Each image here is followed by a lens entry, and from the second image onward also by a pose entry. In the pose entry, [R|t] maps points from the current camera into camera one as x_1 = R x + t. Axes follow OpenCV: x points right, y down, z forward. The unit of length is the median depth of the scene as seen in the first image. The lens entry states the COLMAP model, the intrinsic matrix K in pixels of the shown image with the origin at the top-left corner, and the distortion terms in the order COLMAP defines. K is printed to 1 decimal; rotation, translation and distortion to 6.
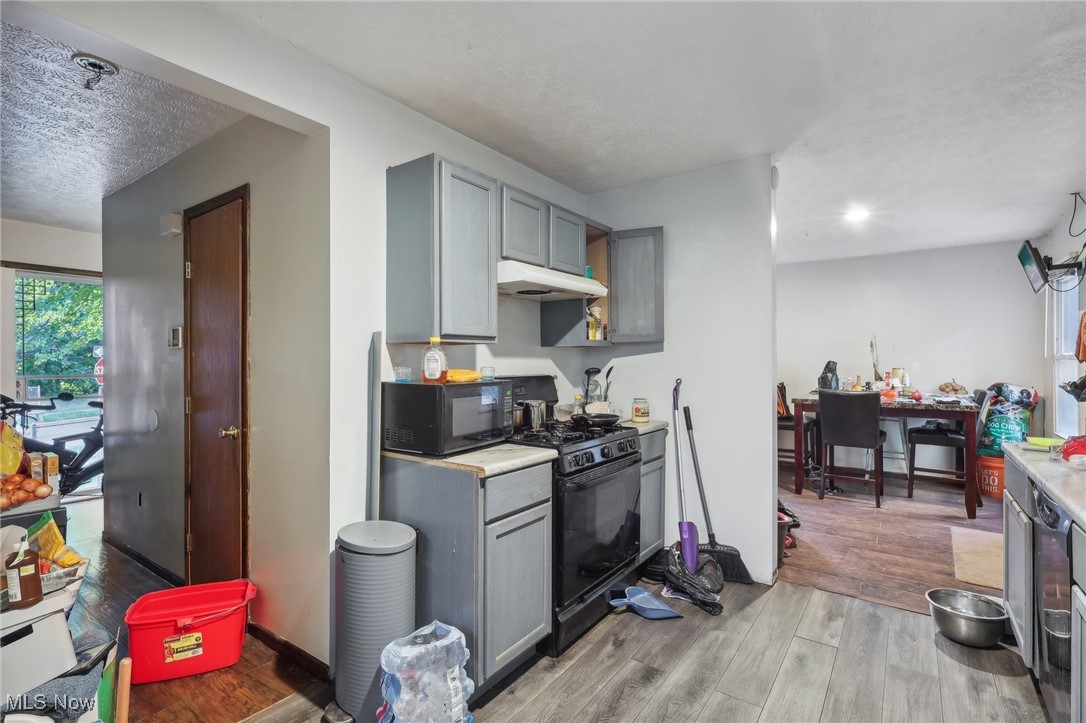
lens RADIAL K [[514.3, 0, 541.1], [0, 514.3, 356.7], [0, 0, 1]] dist [-0.000582, 0.001177]
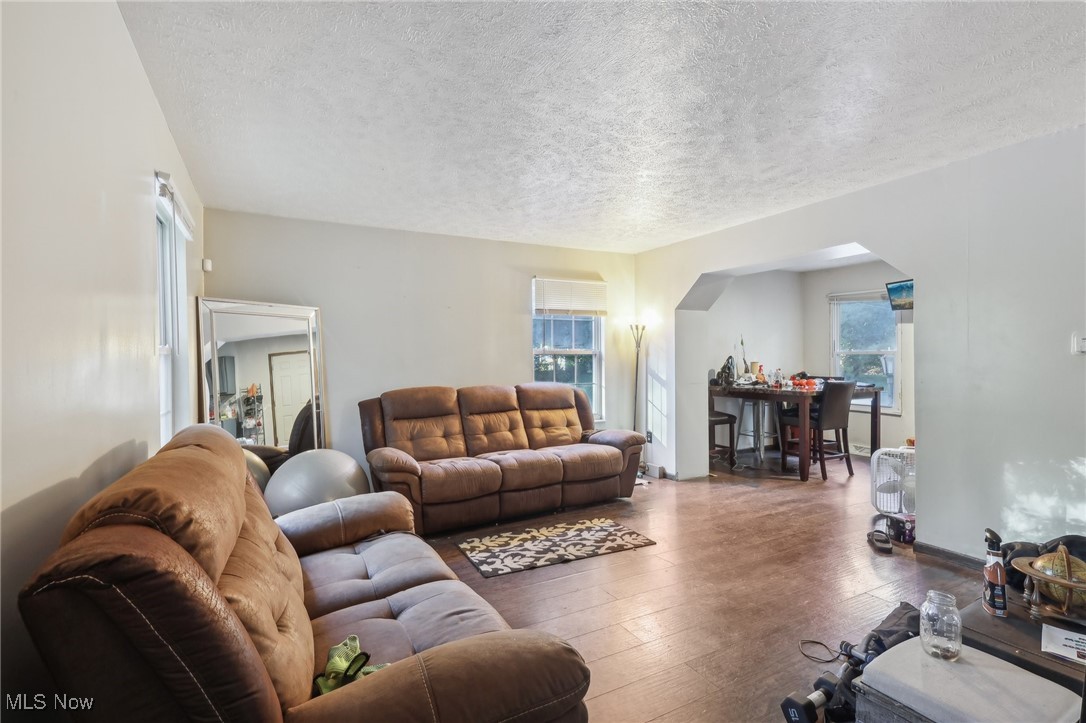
lens RADIAL K [[514.3, 0, 543.3], [0, 514.3, 359.0], [0, 0, 1]] dist [-0.000582, 0.001177]
pose [[0.444972, -0.008183, 0.895507, -1.129948], [0.002816, 0.999966, 0.007738, 0.008061], [-0.895540, -0.000921, 0.444980, 1.660975]]
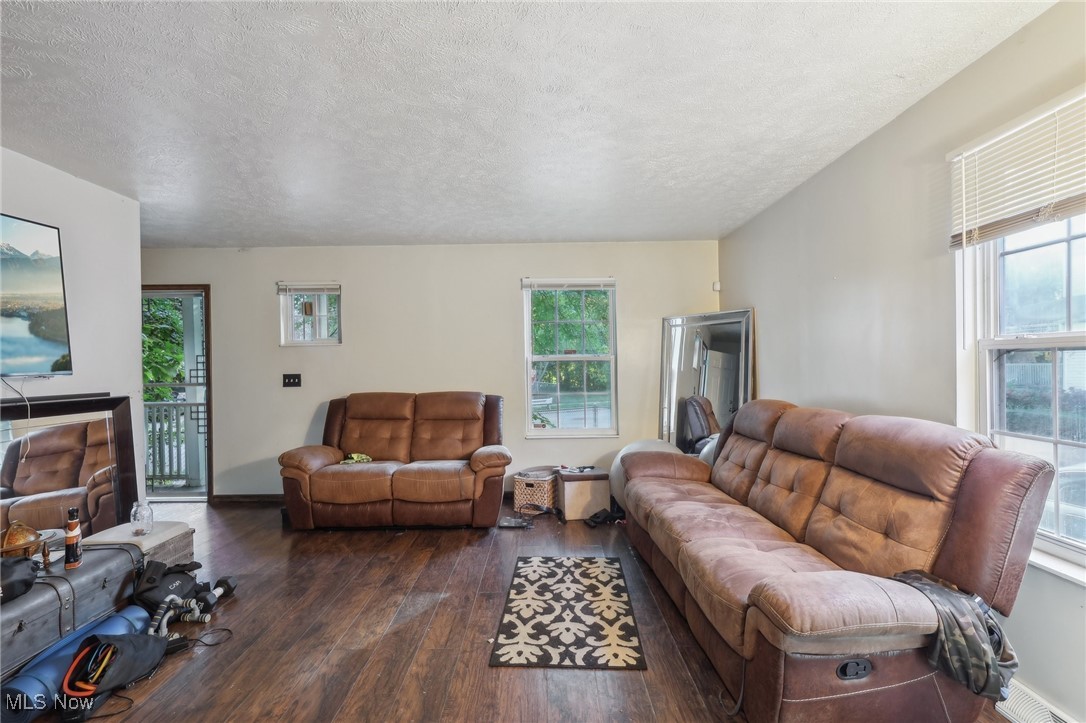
lens RADIAL K [[514.3, 0, 540.8], [0, 514.3, 366.8], [0, 0, 1]] dist [-0.000582, 0.001177]
pose [[0.572707, -0.004061, -0.819750, 0.671400], [0.020204, 0.999754, 0.009163, 0.009967], [0.819511, -0.021809, 0.572648, 1.604186]]
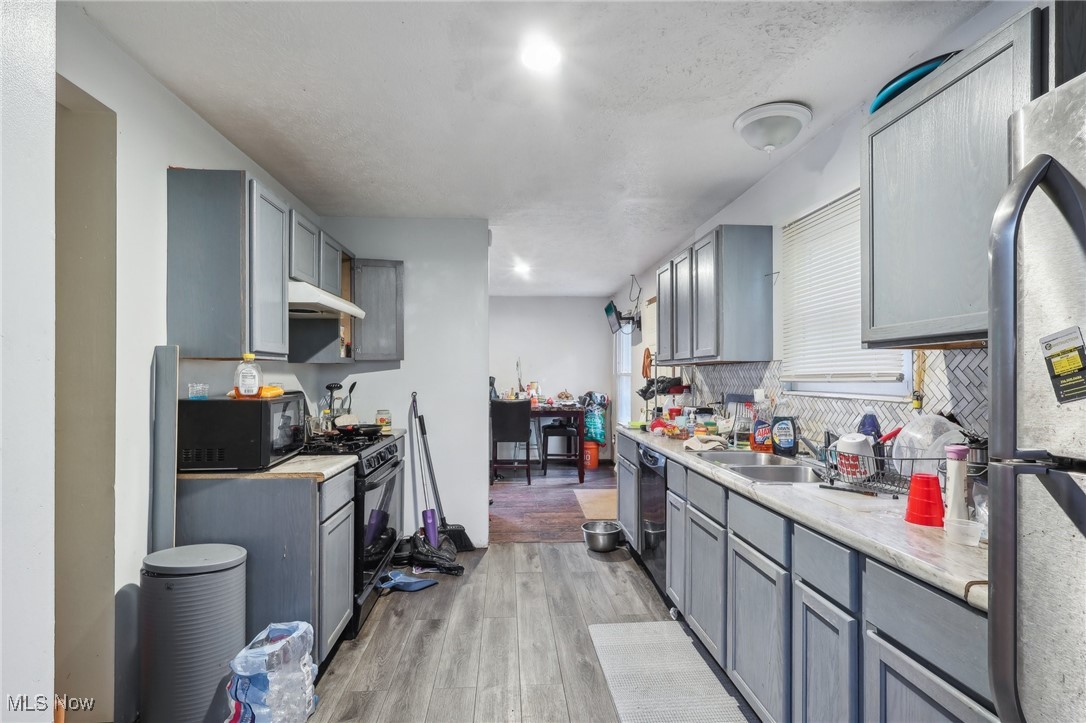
lens RADIAL K [[514.3, 0, 544.2], [0, 514.3, 371.4], [0, 0, 1]] dist [-0.000582, 0.001177]
pose [[0.770296, 0.006350, 0.637655, -0.263868], [-0.005404, 0.999980, -0.003431, -0.001812], [-0.637663, -0.000803, 0.770315, -0.098421]]
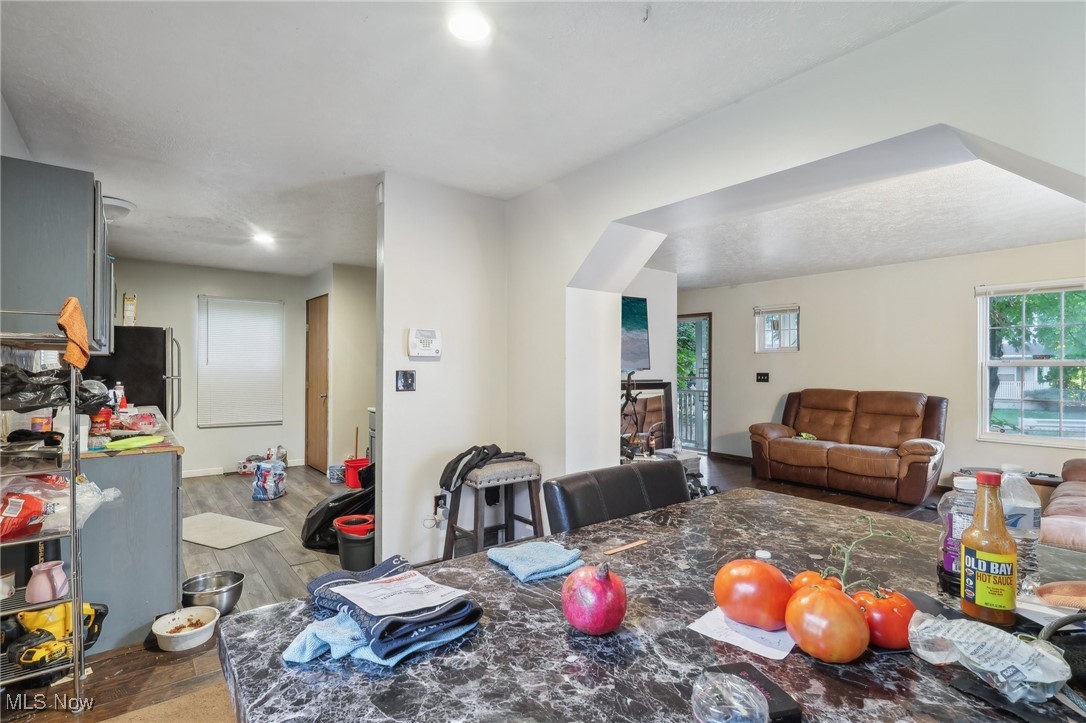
lens RADIAL K [[514.3, 0, 543.0], [0, 514.3, 368.9], [0, 0, 1]] dist [-0.000582, 0.001177]
pose [[-0.278381, 0.001165, -0.960470, 1.312202], [0.002522, 0.999997, 0.000482, 0.010872], [0.960467, -0.002288, -0.278383, 1.591138]]
